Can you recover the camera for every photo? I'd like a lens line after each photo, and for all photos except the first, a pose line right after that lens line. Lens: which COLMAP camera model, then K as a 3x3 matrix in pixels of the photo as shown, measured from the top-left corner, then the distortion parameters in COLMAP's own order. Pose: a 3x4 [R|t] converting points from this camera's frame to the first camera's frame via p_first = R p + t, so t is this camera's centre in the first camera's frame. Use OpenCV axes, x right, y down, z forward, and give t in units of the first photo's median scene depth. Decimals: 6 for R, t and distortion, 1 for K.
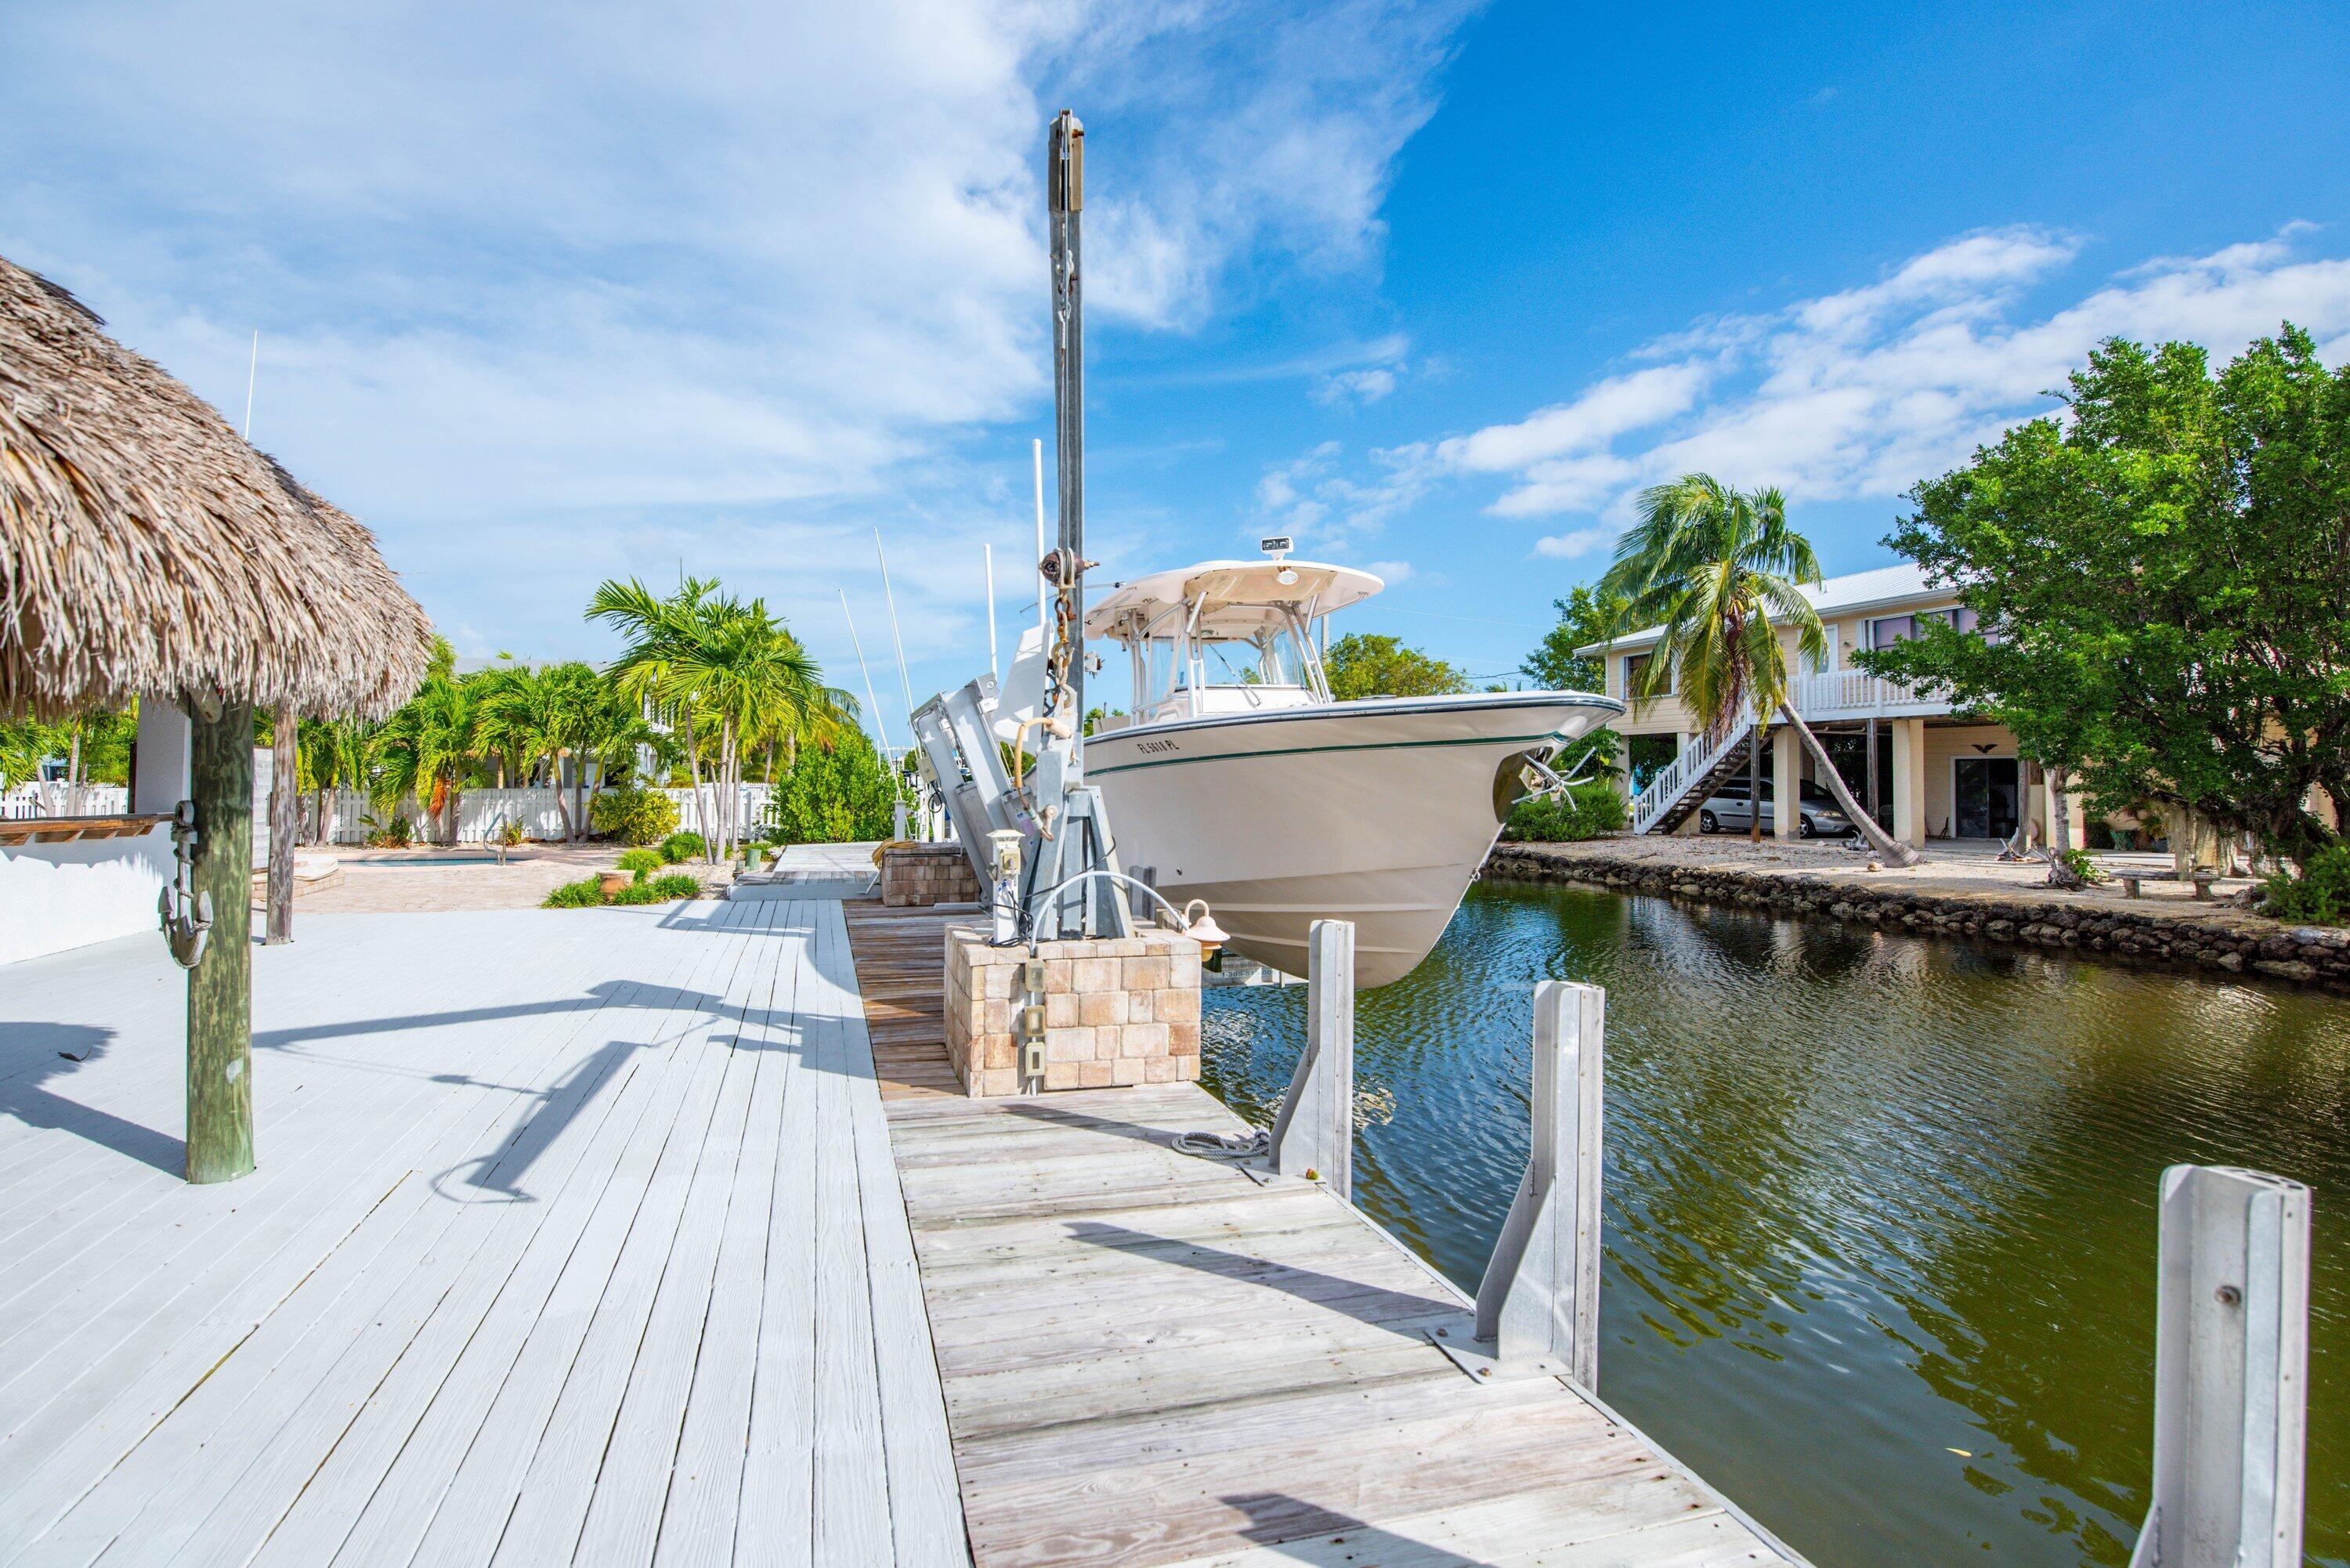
lens RADIAL K [[1081.1, 0, 1175.0], [0, 1081.1, 784.0], [0, 0, 1]] dist [0.015793, -0.000129]
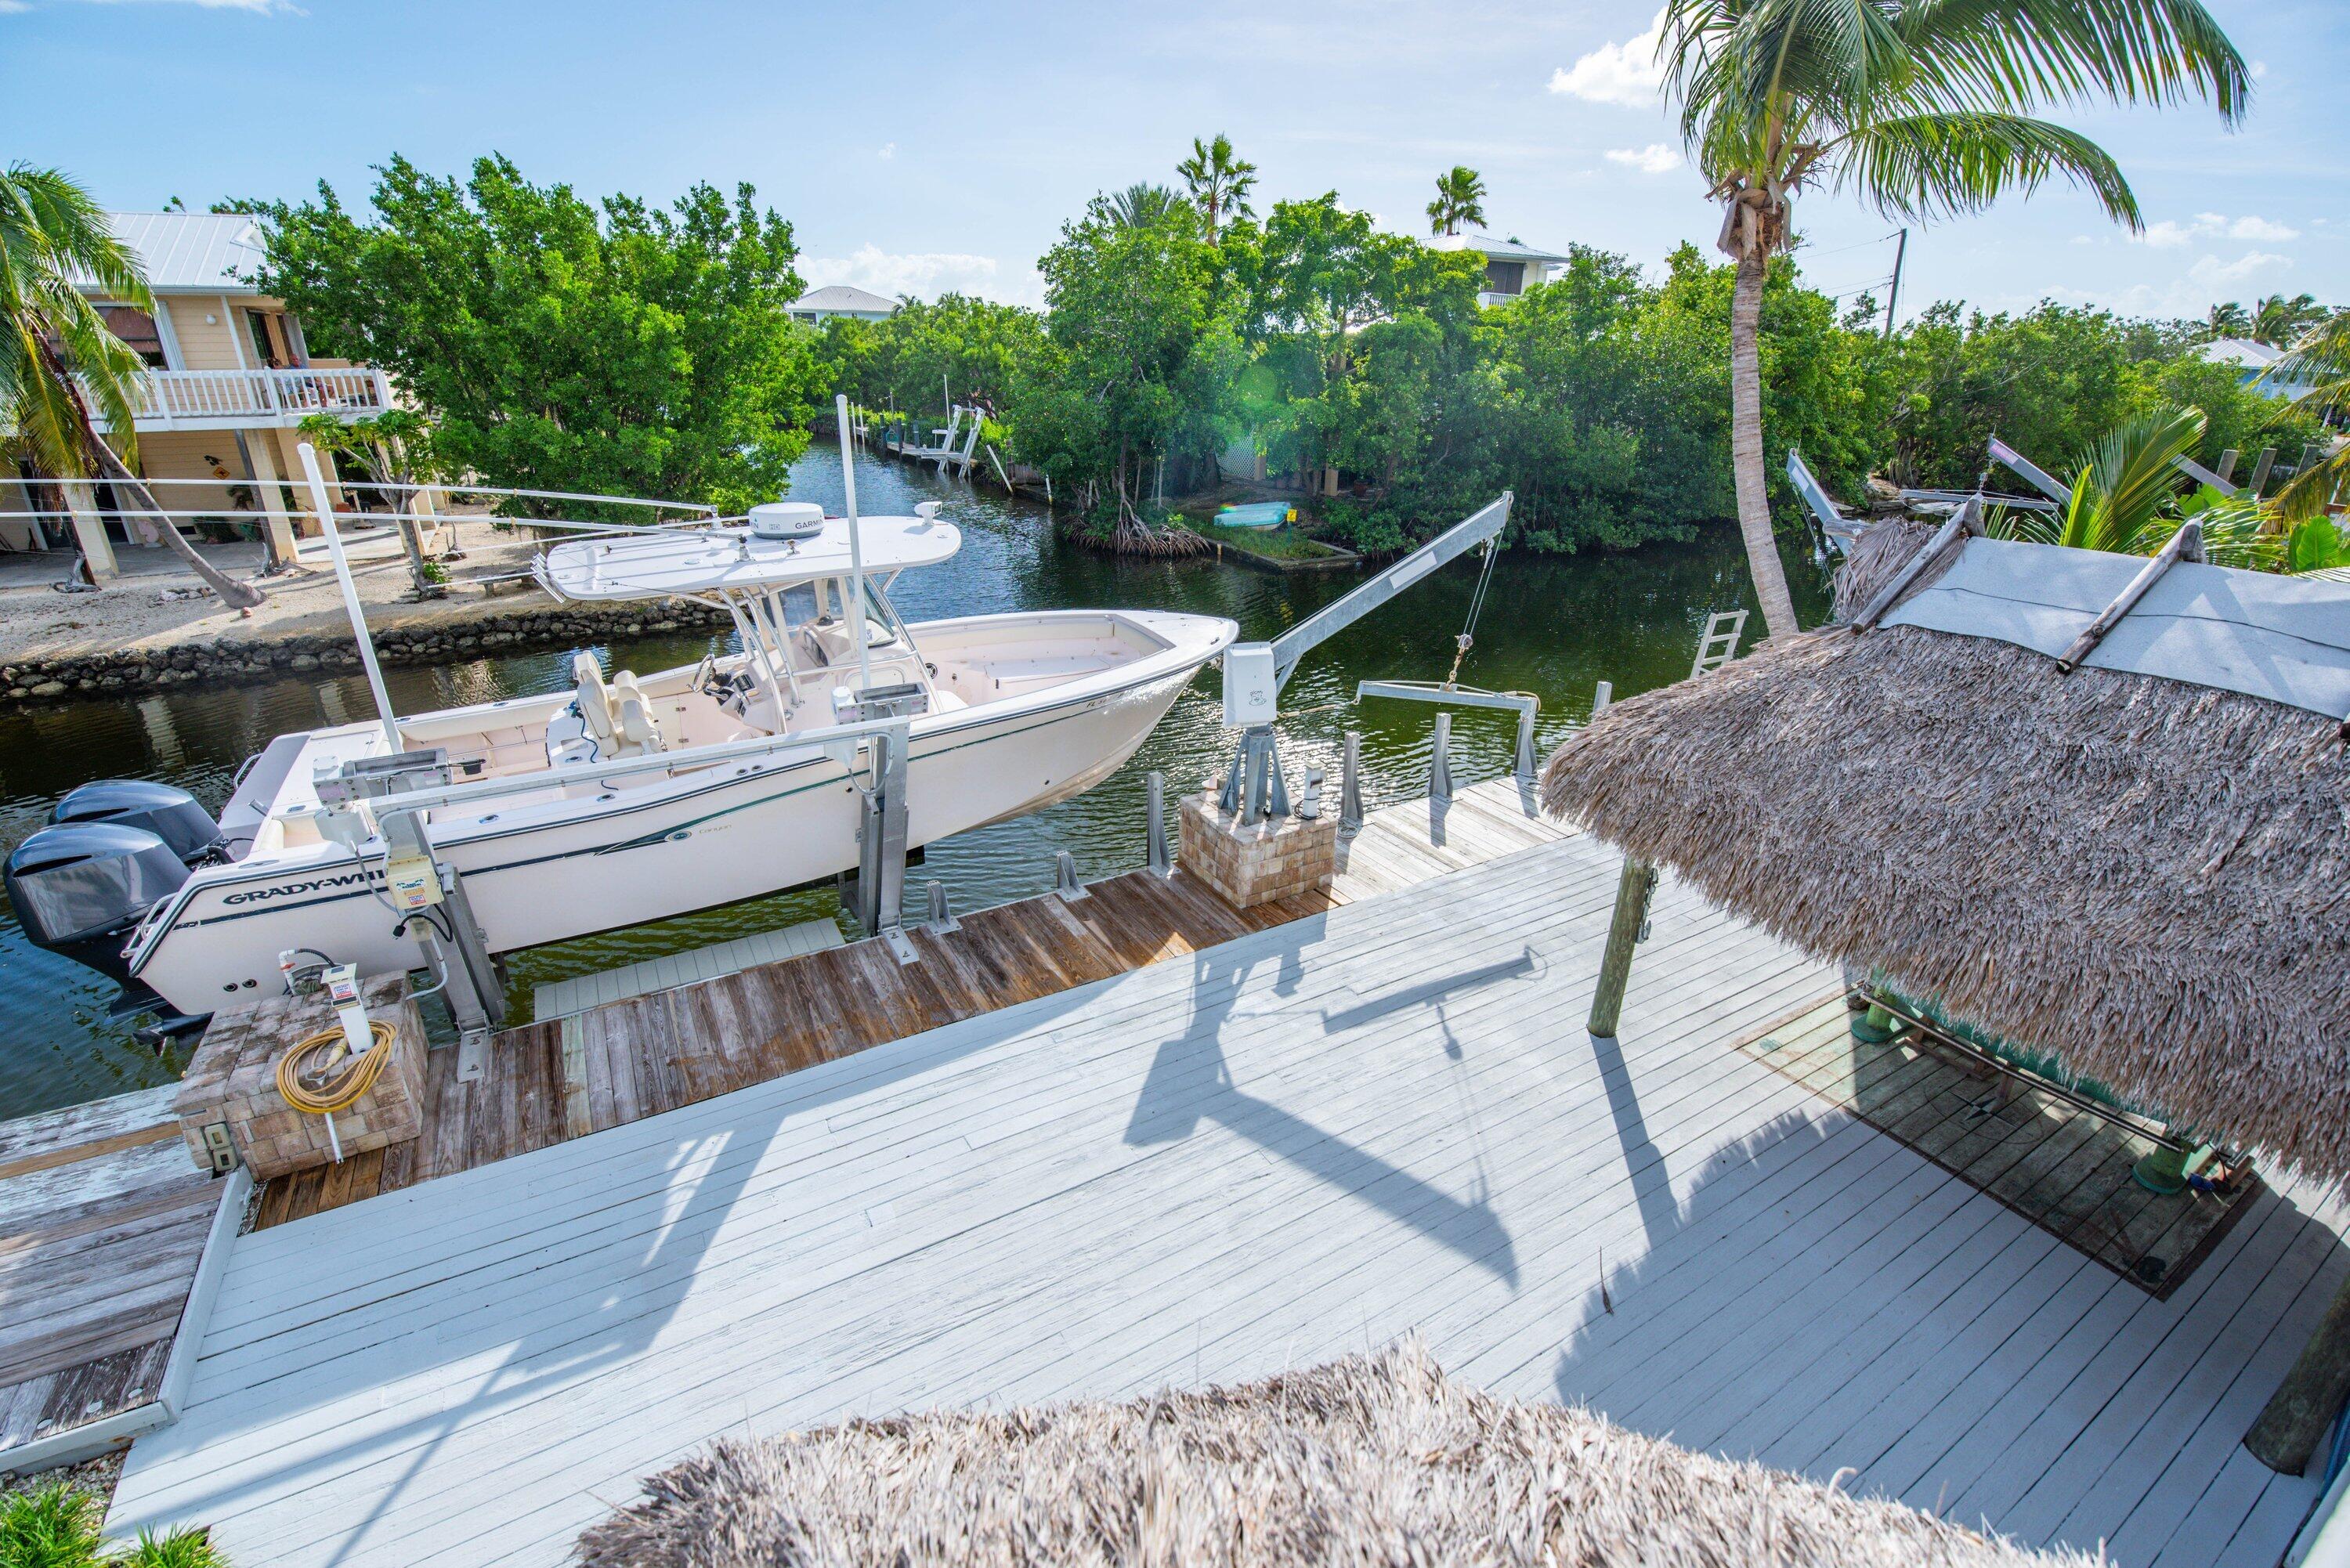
lens RADIAL K [[1061.8, 0, 1168.9], [0, 1061.8, 780.2], [0, 0, 1]] dist [-0.000651, -0.006426]
pose [[-0.229490, -0.366932, 0.901496, -0.559557], [-0.014305, 0.927387, 0.373829, -0.185830], [-0.973206, 0.072895, -0.218075, 0.534957]]
